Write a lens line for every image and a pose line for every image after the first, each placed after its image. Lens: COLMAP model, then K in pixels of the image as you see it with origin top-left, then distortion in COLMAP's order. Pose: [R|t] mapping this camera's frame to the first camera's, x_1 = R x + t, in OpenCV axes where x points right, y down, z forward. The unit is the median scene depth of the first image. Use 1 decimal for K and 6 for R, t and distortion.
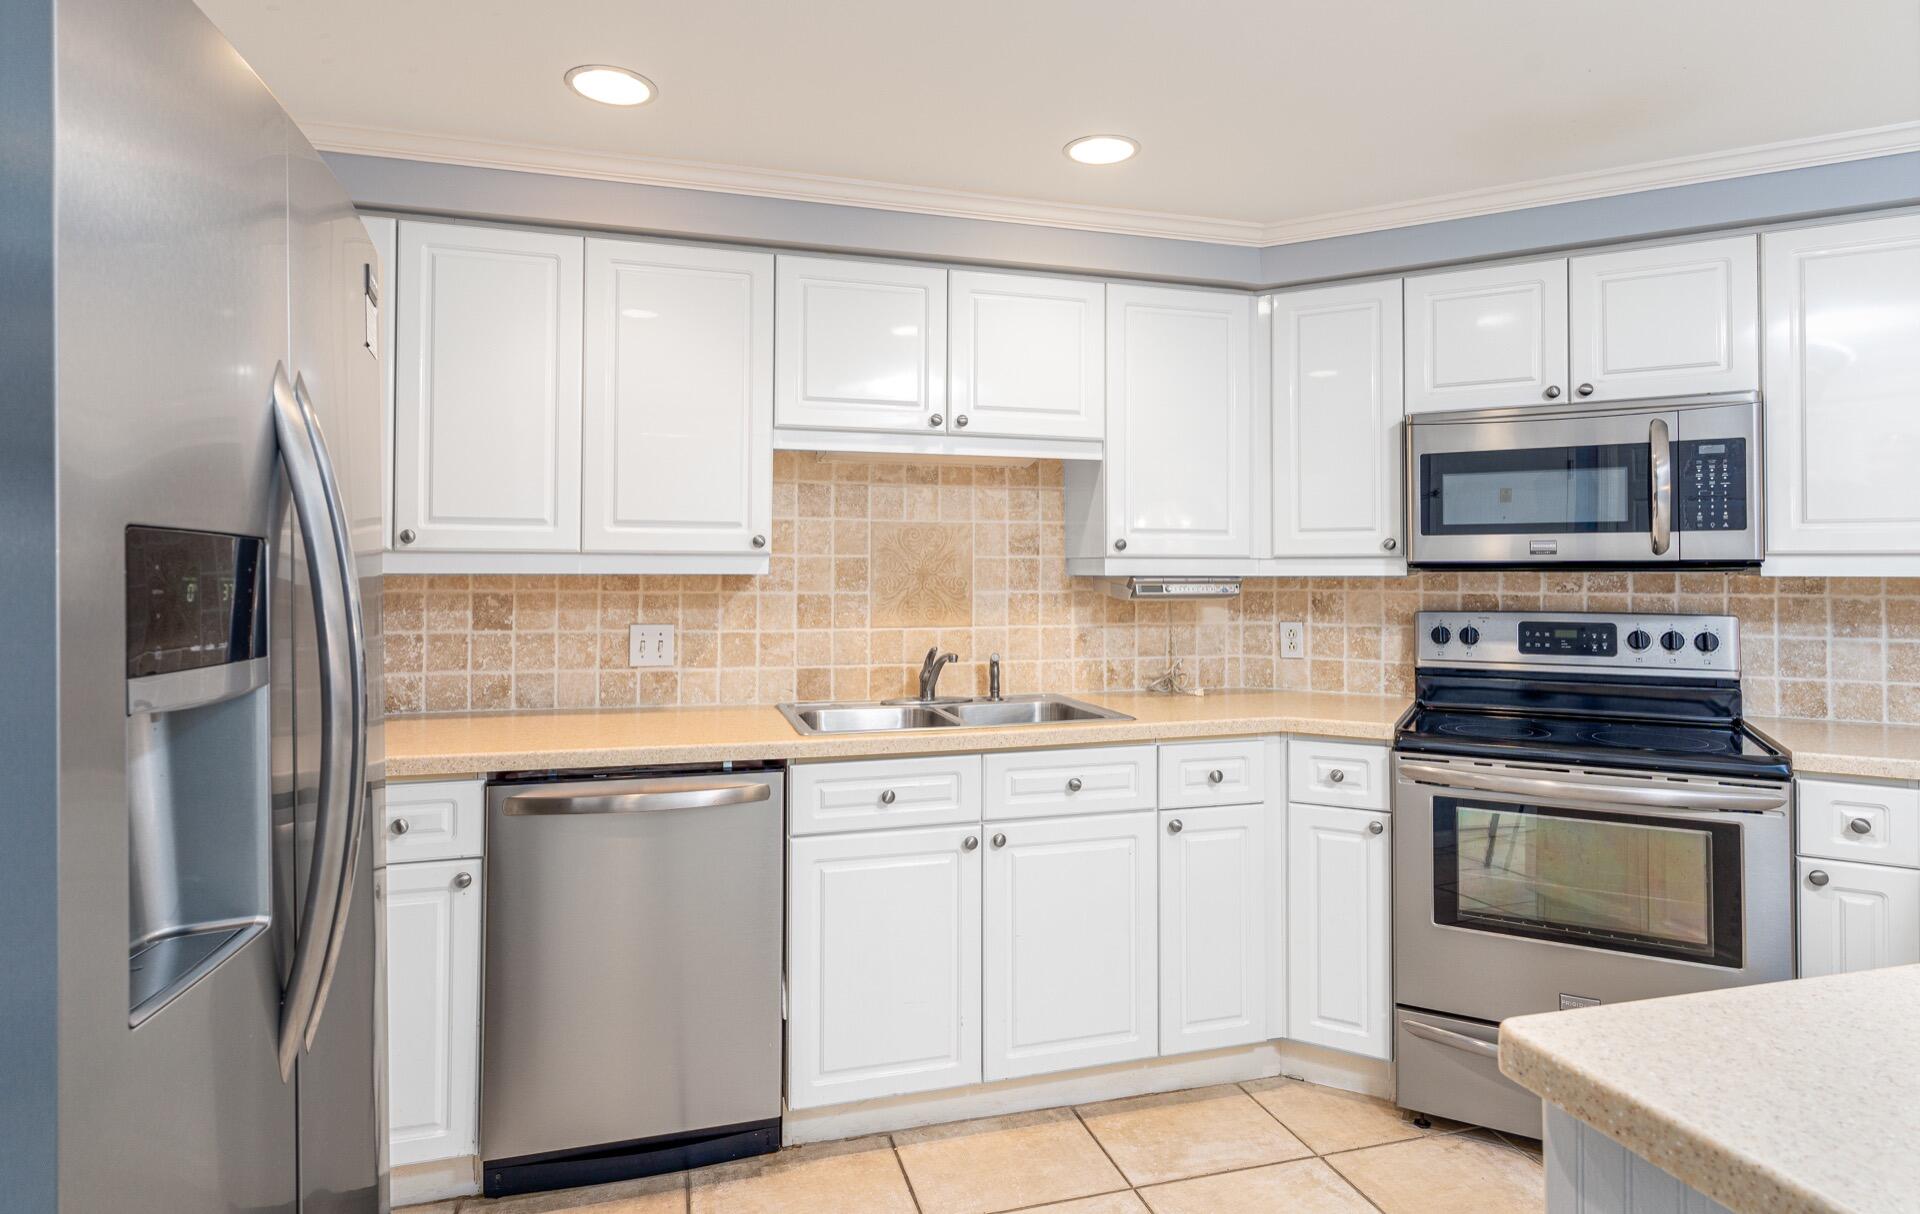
lens RADIAL K [[1039.4, 0, 961.9], [0, 1039.4, 560.6], [0, 0, 1]] dist [0.004320, 0.000348]
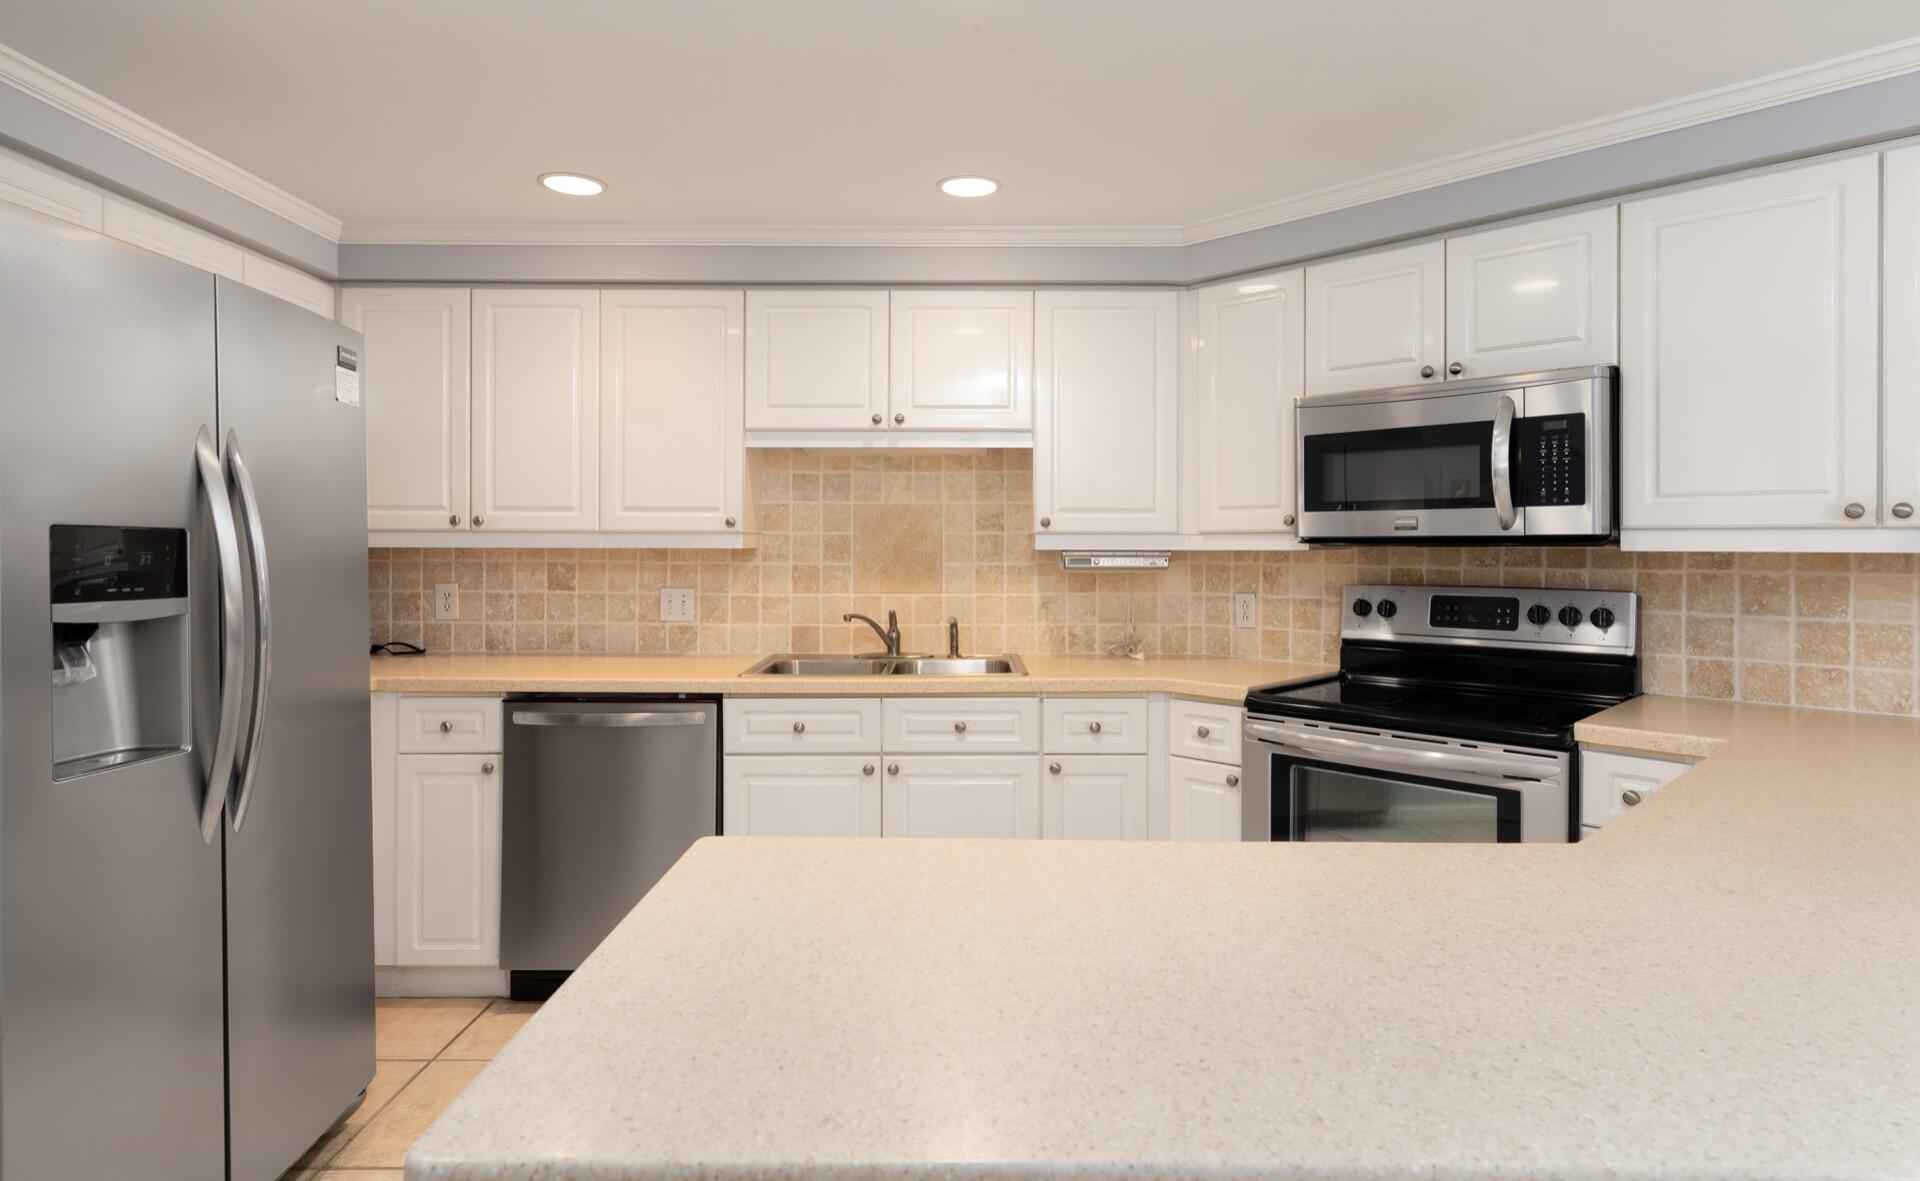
lens RADIAL K [[1039.0, 0, 962.1], [0, 1039.0, 550.2], [0, 0, 1]] dist [0.000930, 0.000408]
pose [[0.958879, 0.001269, -0.283813, 0.399820], [0.003277, 0.999874, 0.015541, -0.003003], [0.283797, -0.015832, 0.958754, -0.113066]]
